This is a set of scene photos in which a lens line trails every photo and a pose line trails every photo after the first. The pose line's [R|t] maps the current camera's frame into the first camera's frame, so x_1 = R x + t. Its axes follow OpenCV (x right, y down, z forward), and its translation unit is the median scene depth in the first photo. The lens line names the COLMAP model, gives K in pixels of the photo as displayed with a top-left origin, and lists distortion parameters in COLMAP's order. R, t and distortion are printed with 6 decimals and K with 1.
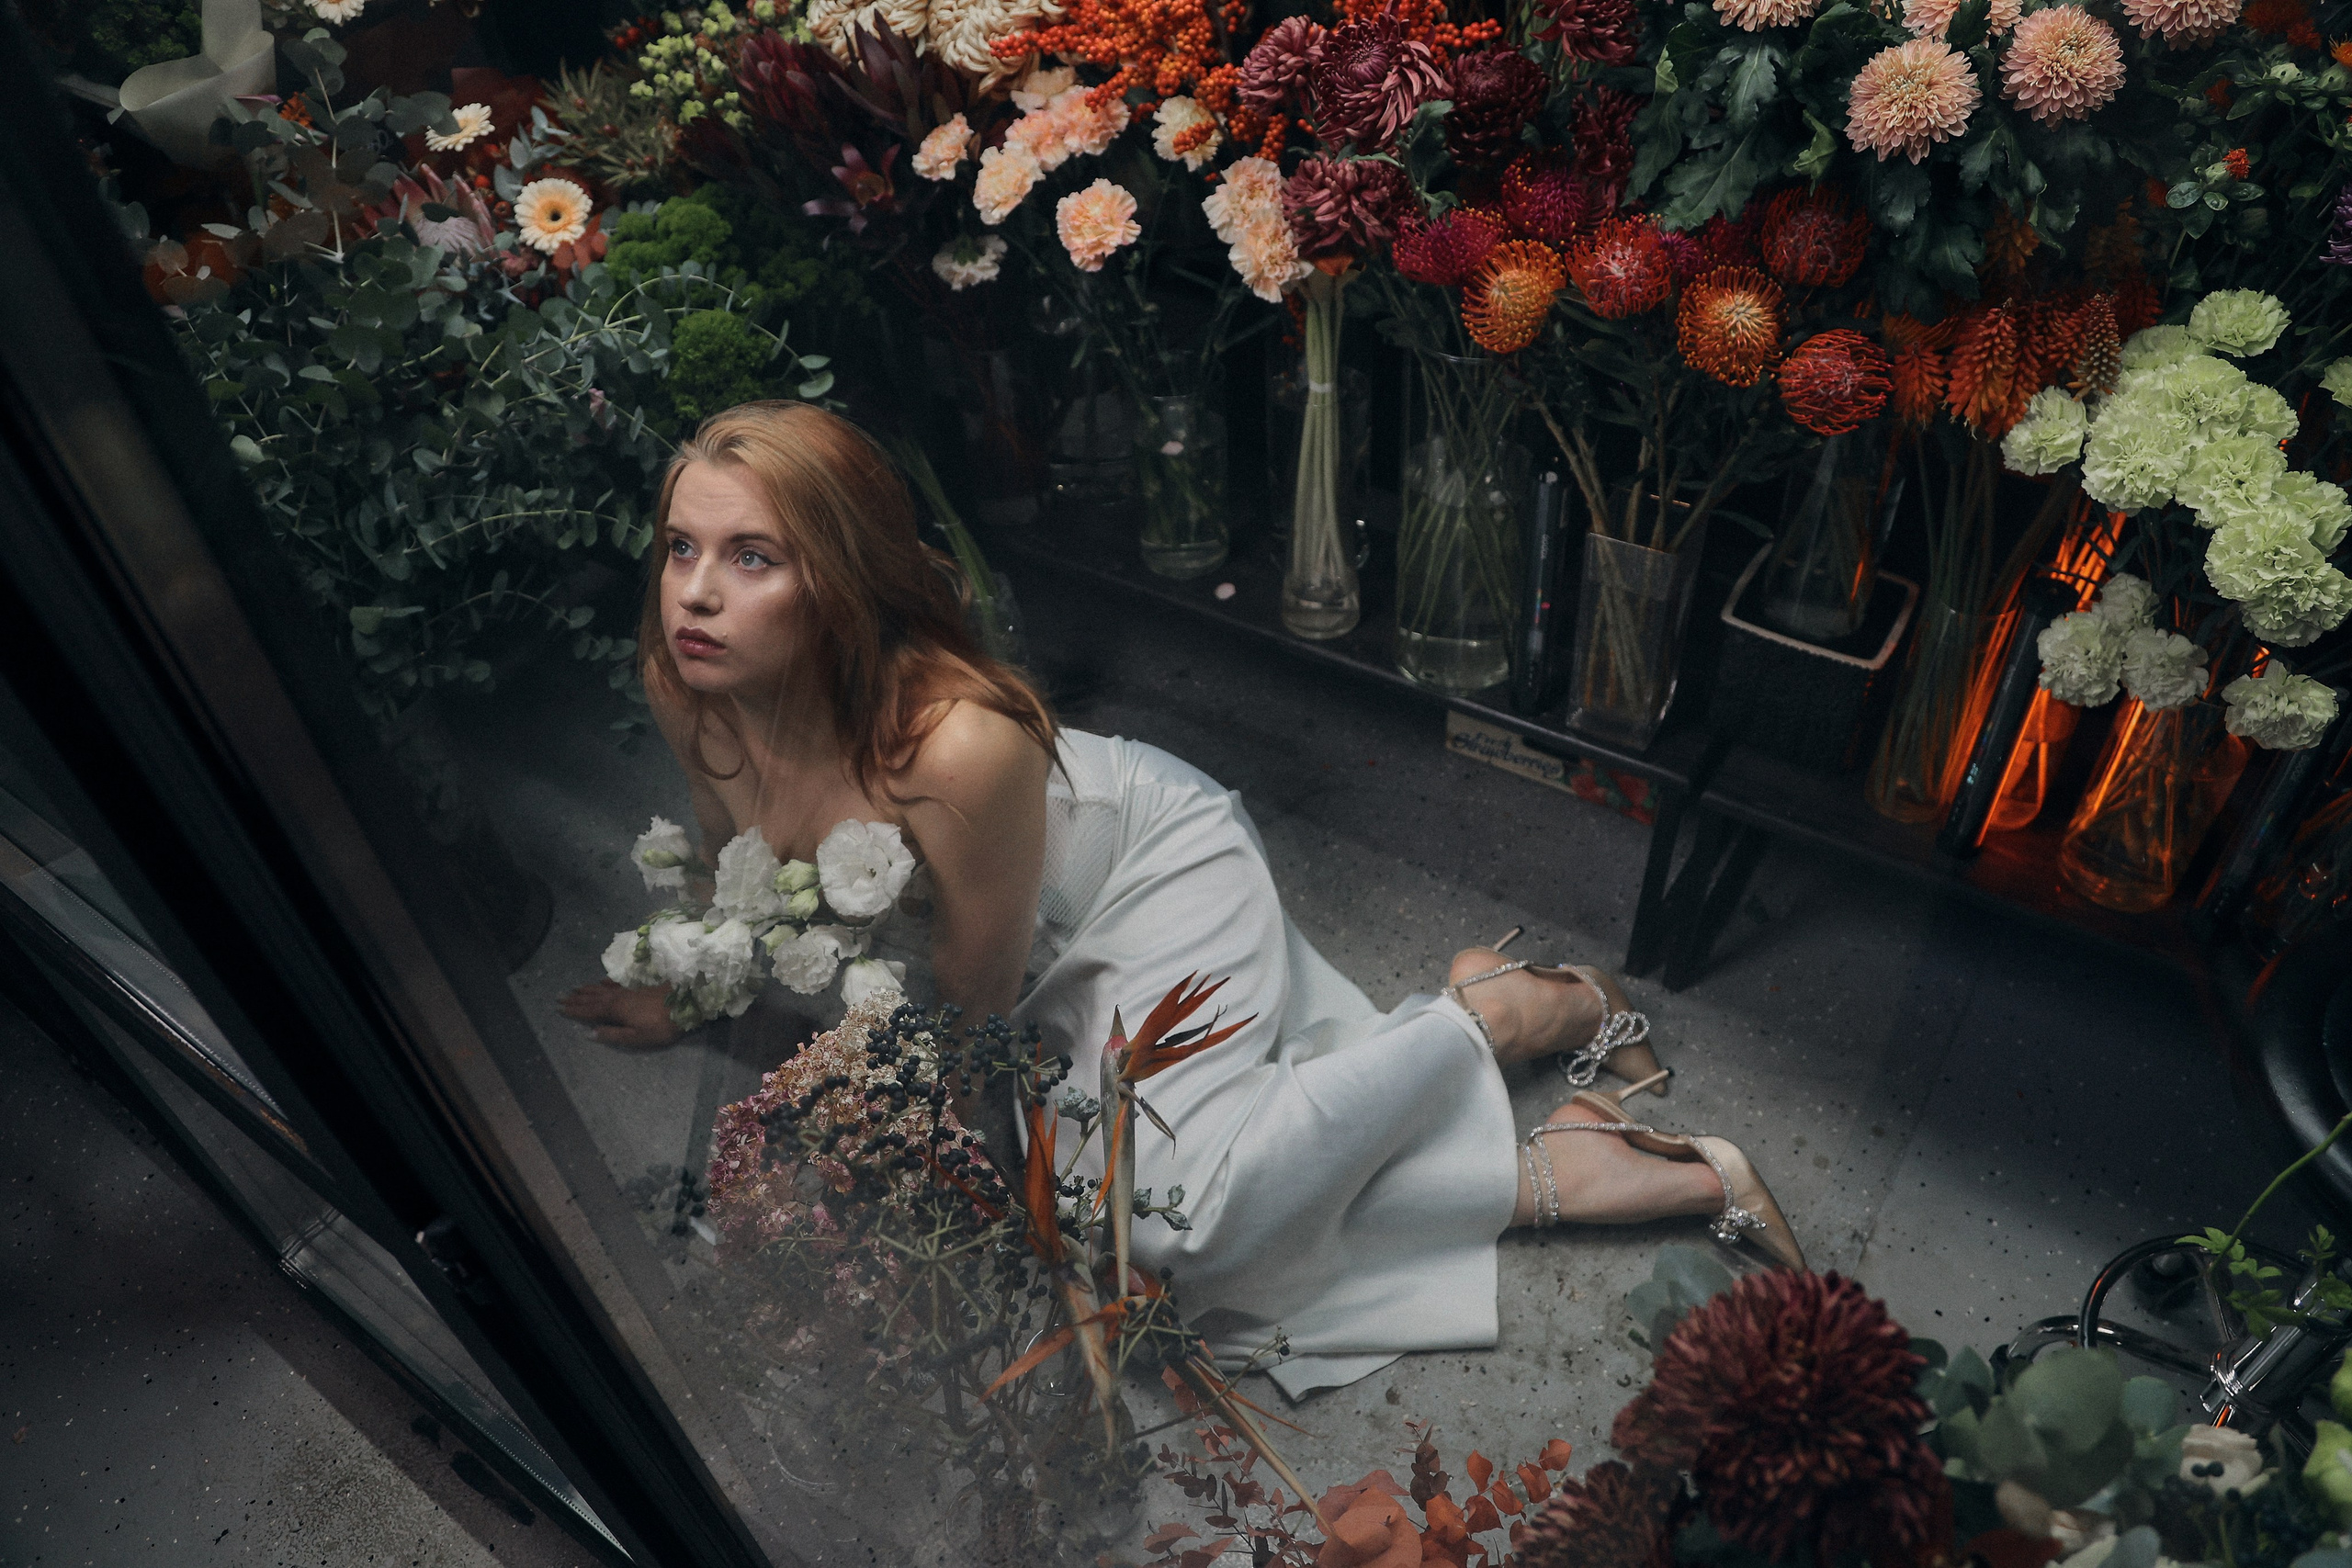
lens RADIAL K [[1572.3, 0, 1176.0], [0, 1572.3, 784.0], [0, 0, 1]] dist [-0.124696, 0.062412]
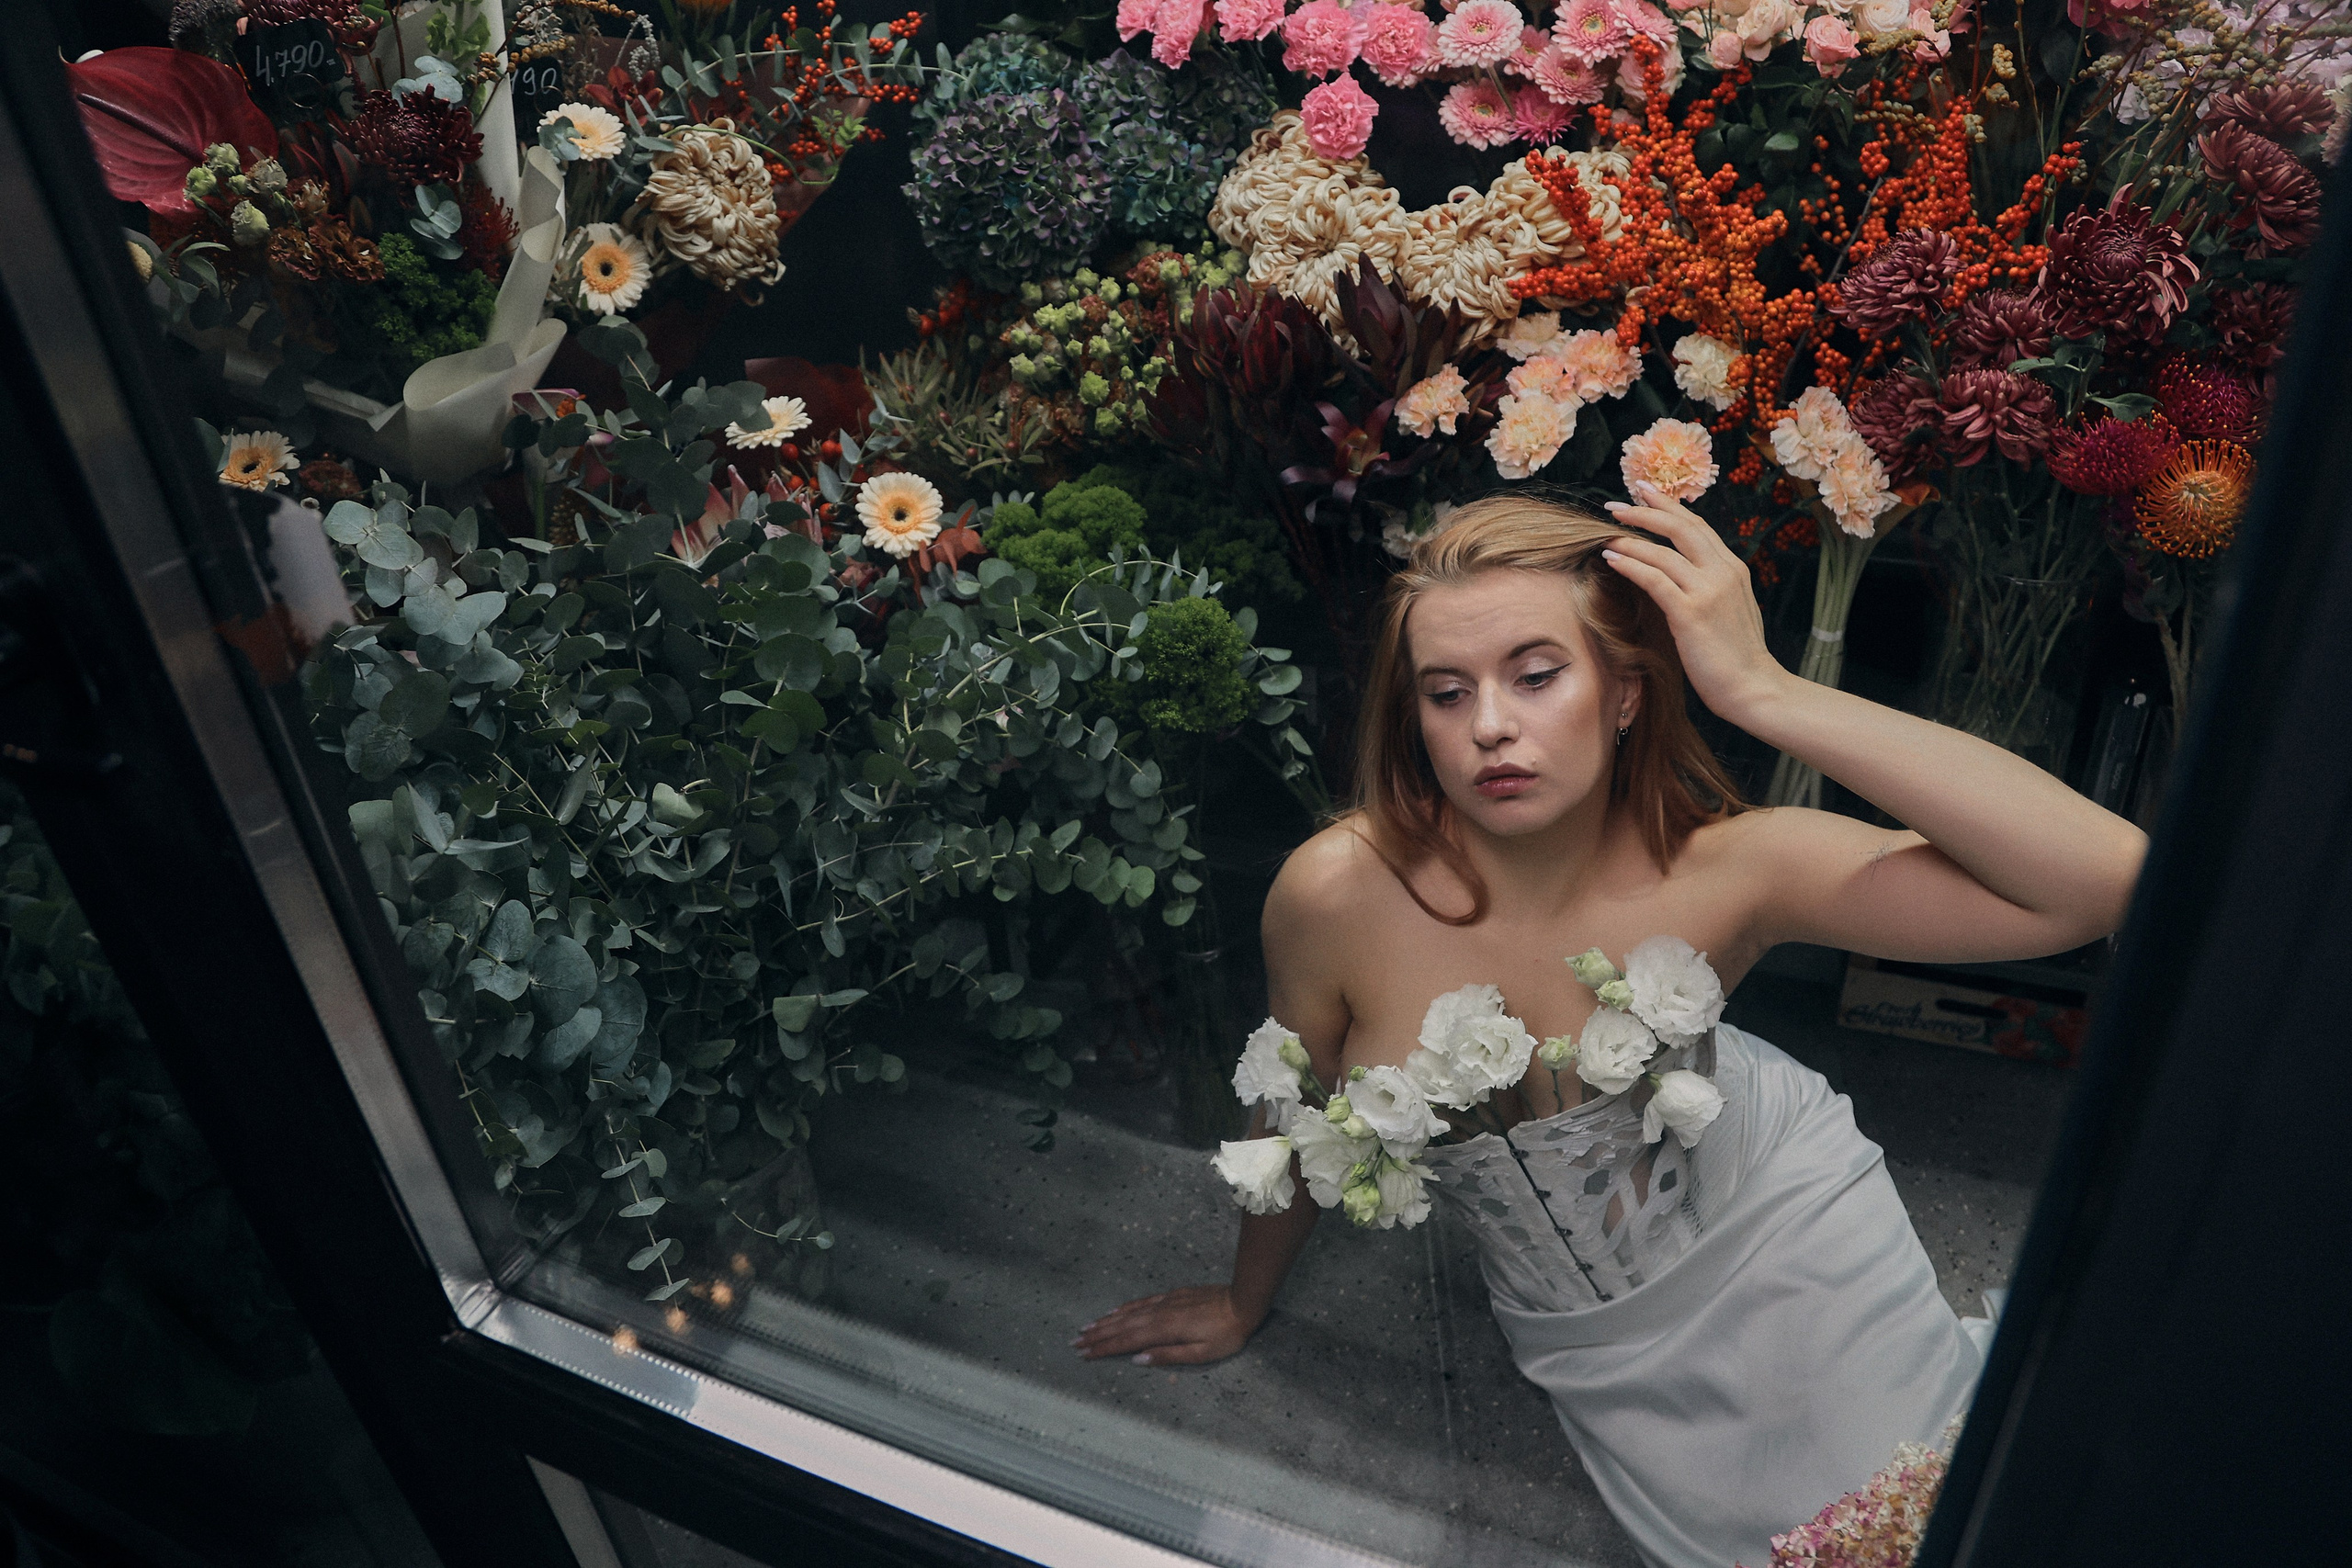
lens RADIAL K [[1572.3, 0, 1176.0], [0, 1572.3, 784.0], [0, 0, 1]] dist [-0.124696, 0.062412]
pose [[0.984353, -0.099324, 0.145547, -0.444023], [0.127994, 0.970737, -0.203190, -0.036183], [-0.121106, 0.218640, 0.968261, 0.195245]]
